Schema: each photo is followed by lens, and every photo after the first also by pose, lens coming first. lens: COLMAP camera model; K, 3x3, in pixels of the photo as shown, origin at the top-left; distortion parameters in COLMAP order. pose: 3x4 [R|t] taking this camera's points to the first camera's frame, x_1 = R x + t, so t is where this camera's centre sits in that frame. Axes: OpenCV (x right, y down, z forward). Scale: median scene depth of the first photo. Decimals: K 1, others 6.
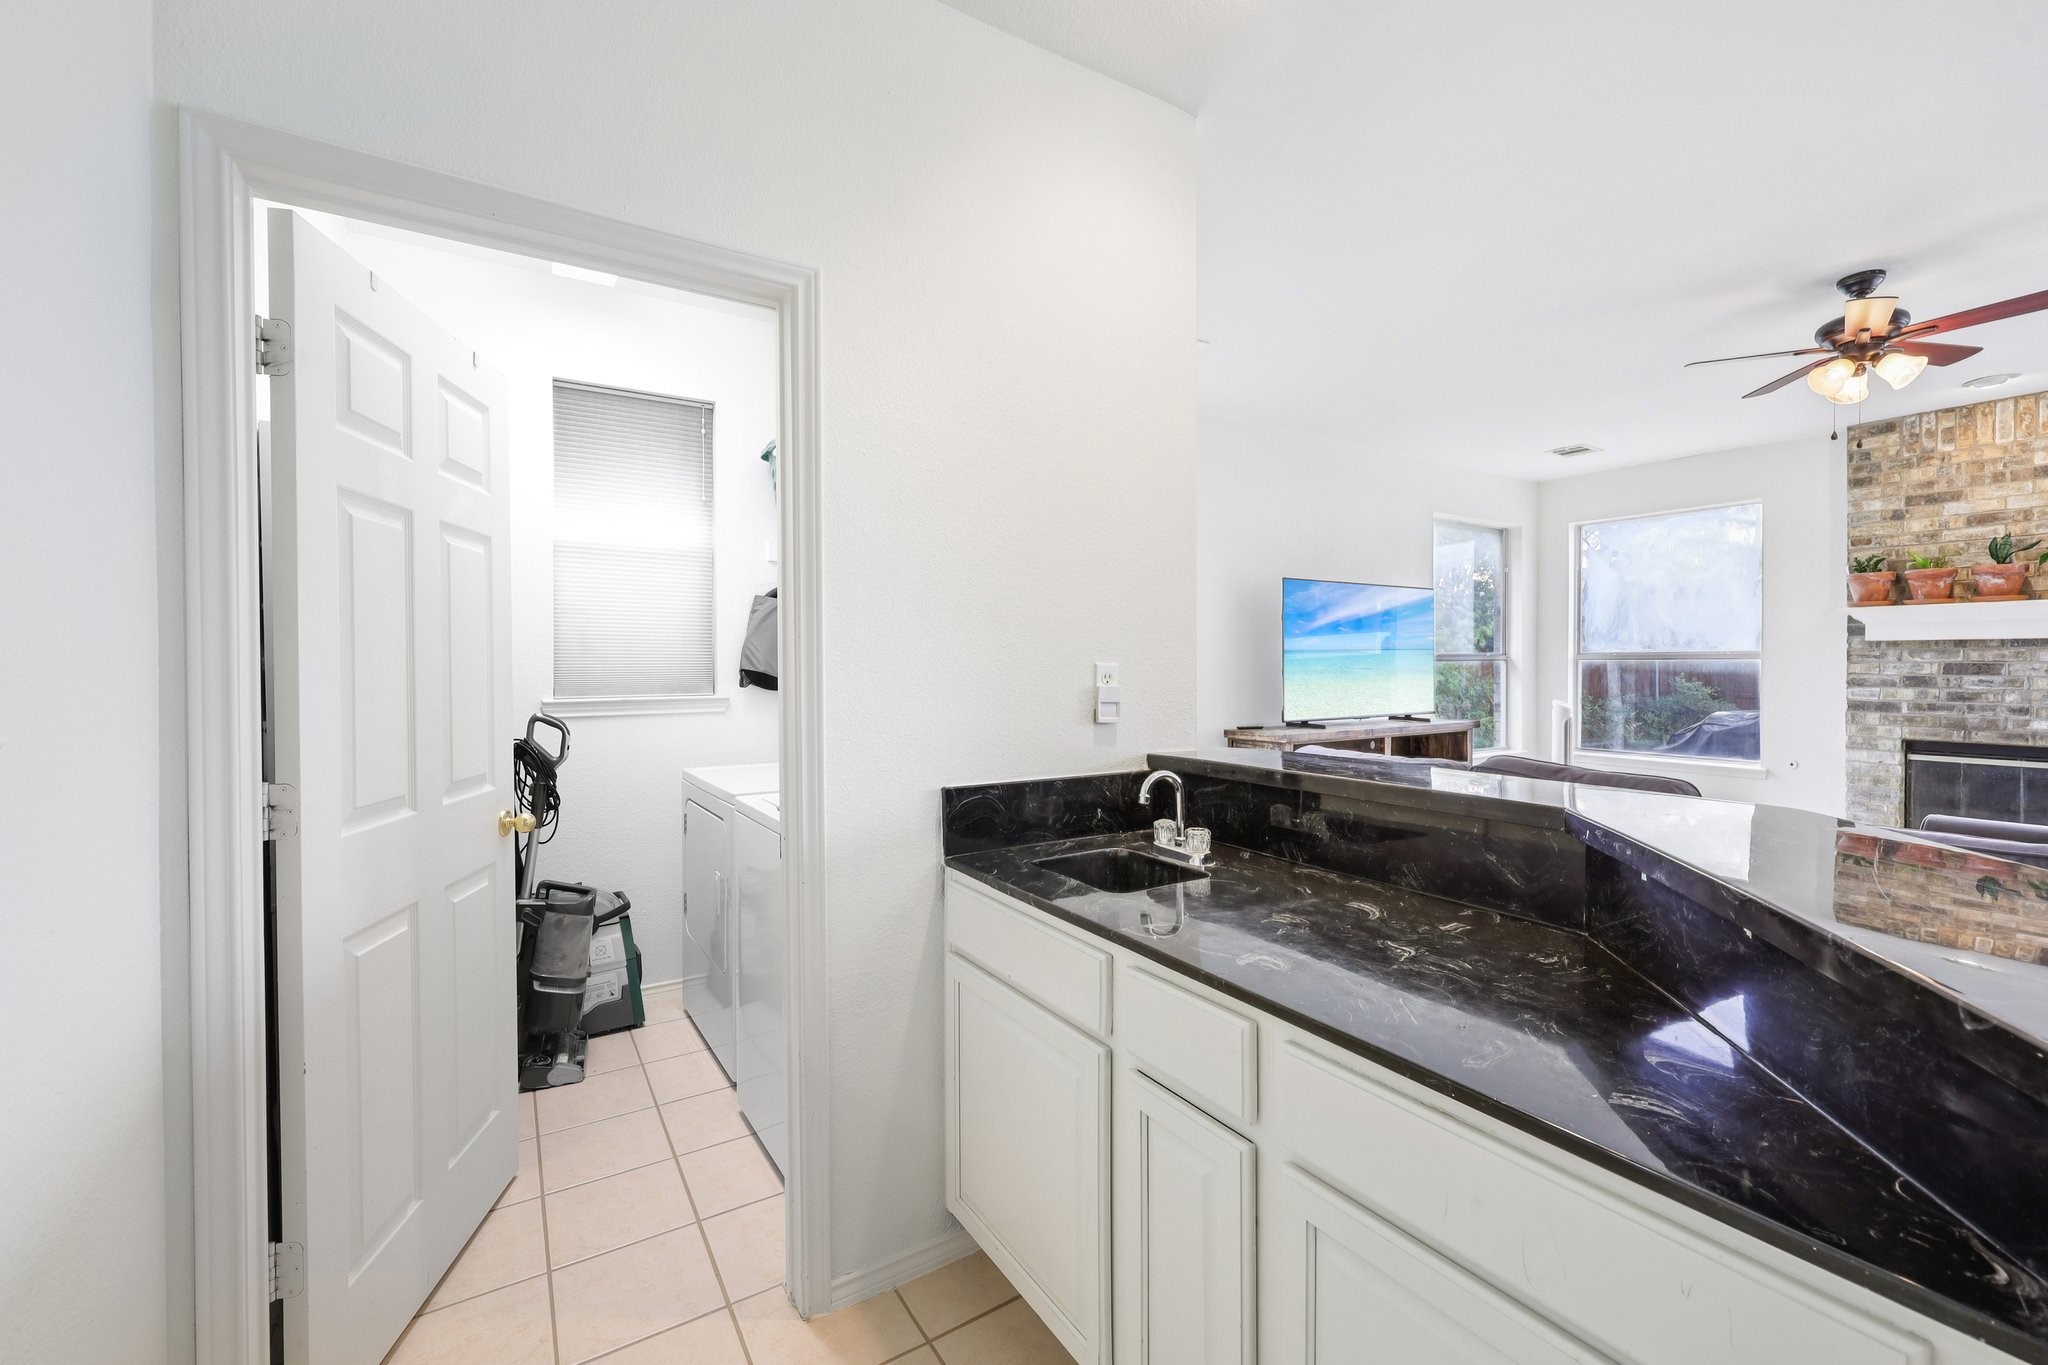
lens RADIAL K [[830.9, 0, 1038.4], [0, 830.9, 672.0], [0, 0, 1]] dist [0.001161, -0.000415]
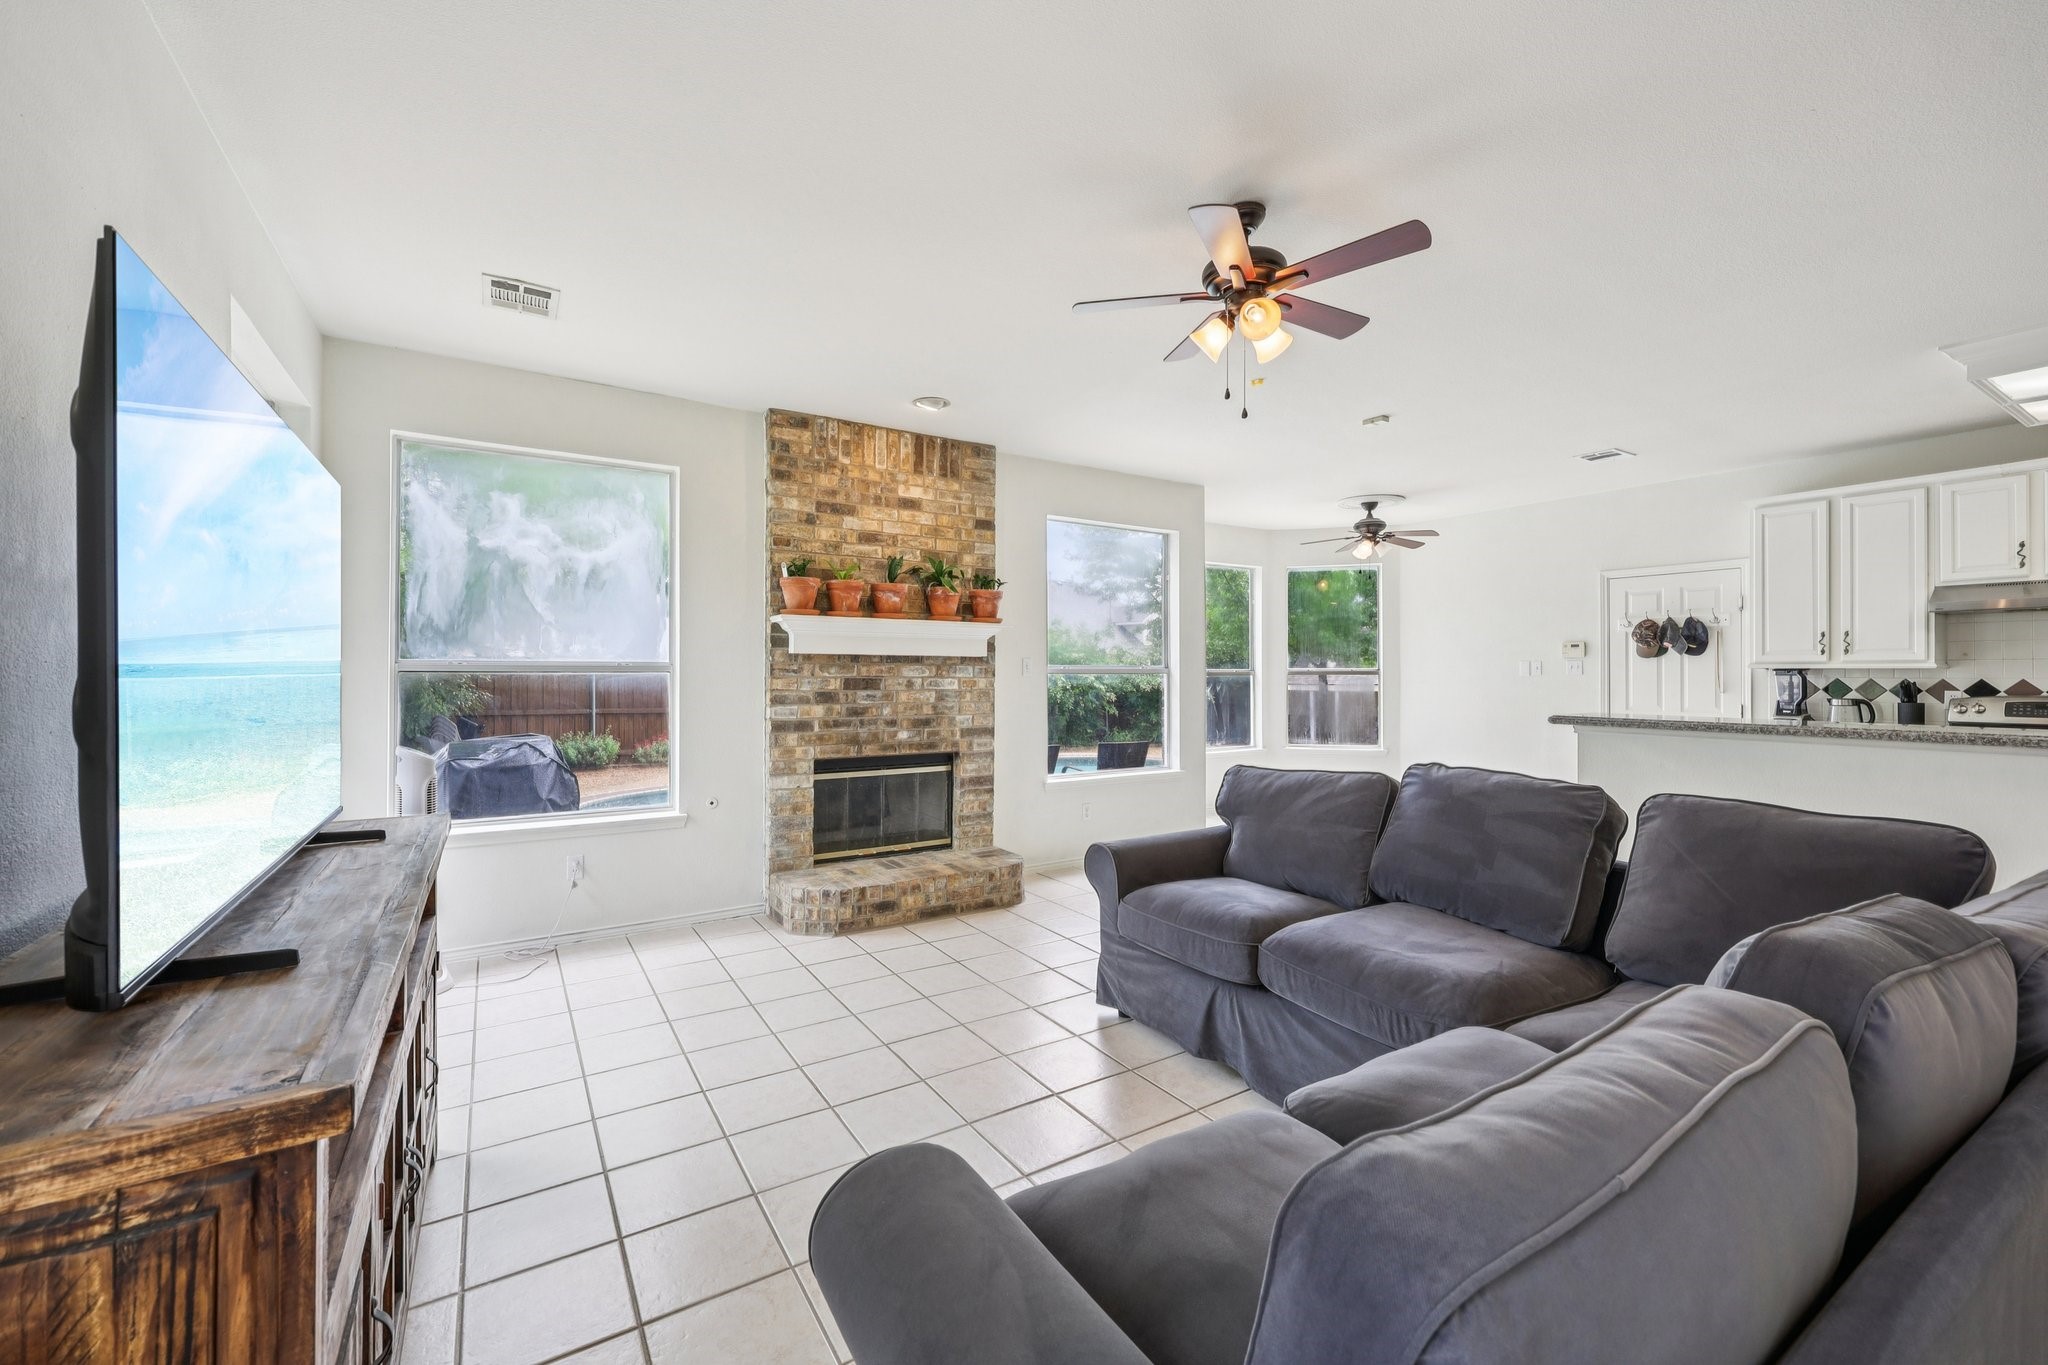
lens RADIAL K [[830.9, 0, 1022.2], [0, 830.9, 670.6], [0, 0, 1]] dist [0.001161, -0.000415]
pose [[-0.007301, 0.009846, 0.999925, 0.104335], [0.010714, 0.999895, -0.009767, -0.007626], [-0.999916, 0.010642, -0.007406, 0.782366]]
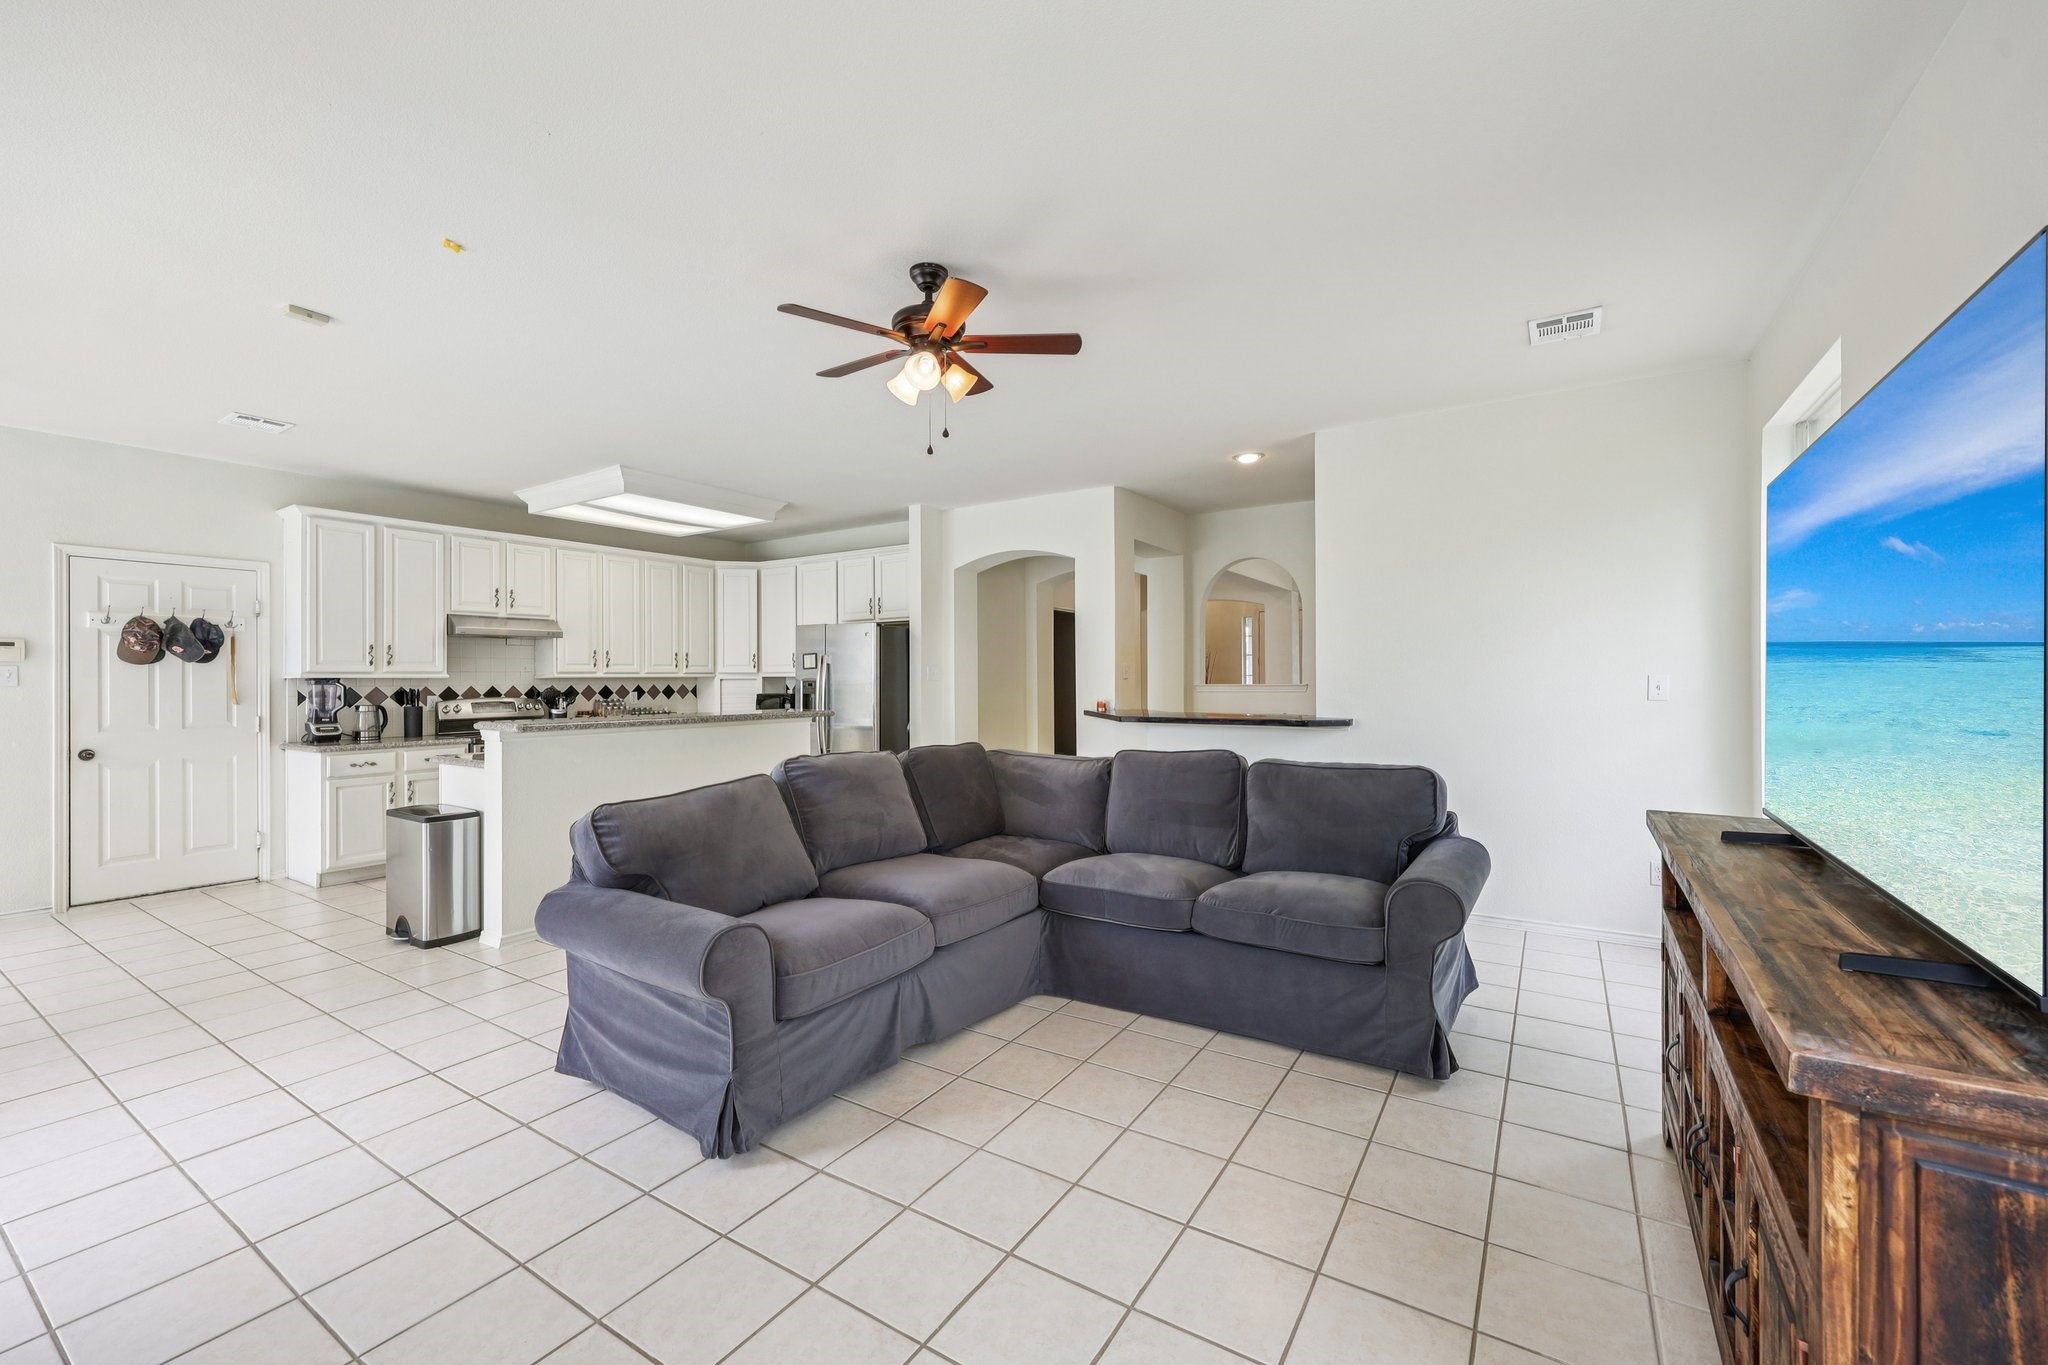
lens RADIAL K [[830.9, 0, 1030.9], [0, 830.9, 678.8], [0, 0, 1]] dist [0.001161, -0.000415]
pose [[-0.906085, 0.011544, -0.422939, 0.815384], [0.007015, 0.999900, 0.012263, -0.016367], [0.423038, 0.008145, -0.906075, 1.204329]]
